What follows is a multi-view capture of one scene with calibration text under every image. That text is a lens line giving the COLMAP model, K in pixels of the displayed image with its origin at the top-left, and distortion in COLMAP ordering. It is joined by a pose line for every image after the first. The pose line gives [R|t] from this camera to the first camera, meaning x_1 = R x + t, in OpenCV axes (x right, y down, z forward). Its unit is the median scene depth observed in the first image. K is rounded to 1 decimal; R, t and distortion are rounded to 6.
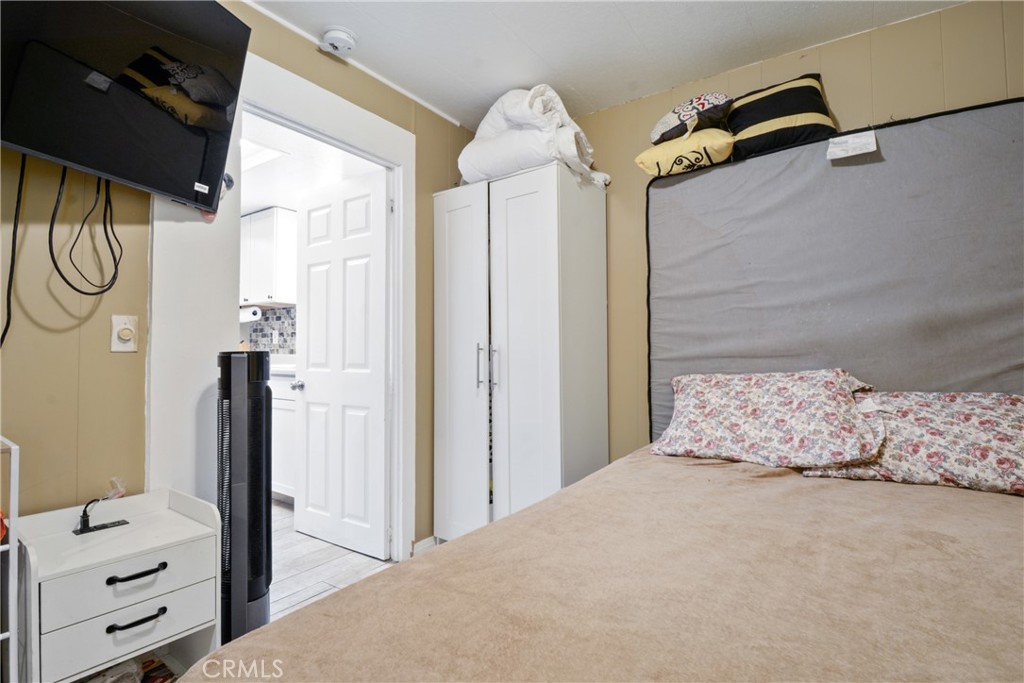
lens RADIAL K [[459.8, 0, 512.0], [0, 459.8, 341.5], [0, 0, 1]] dist [0.025995, -0.028099]
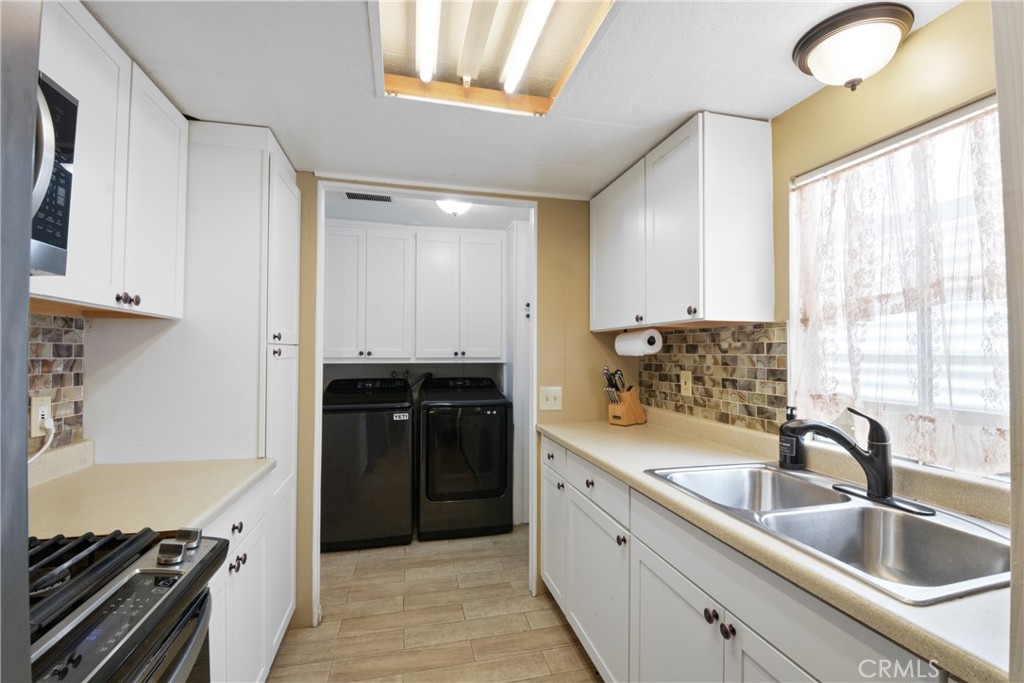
lens RADIAL K [[459.8, 0, 512.0], [0, 459.8, 341.5], [0, 0, 1]] dist [0.025995, -0.028099]
pose [[0.744247, -0.015226, -0.667731, -0.306349], [0.011618, 0.999884, -0.009850, -0.055475], [0.667804, -0.000427, 0.744337, 0.469468]]
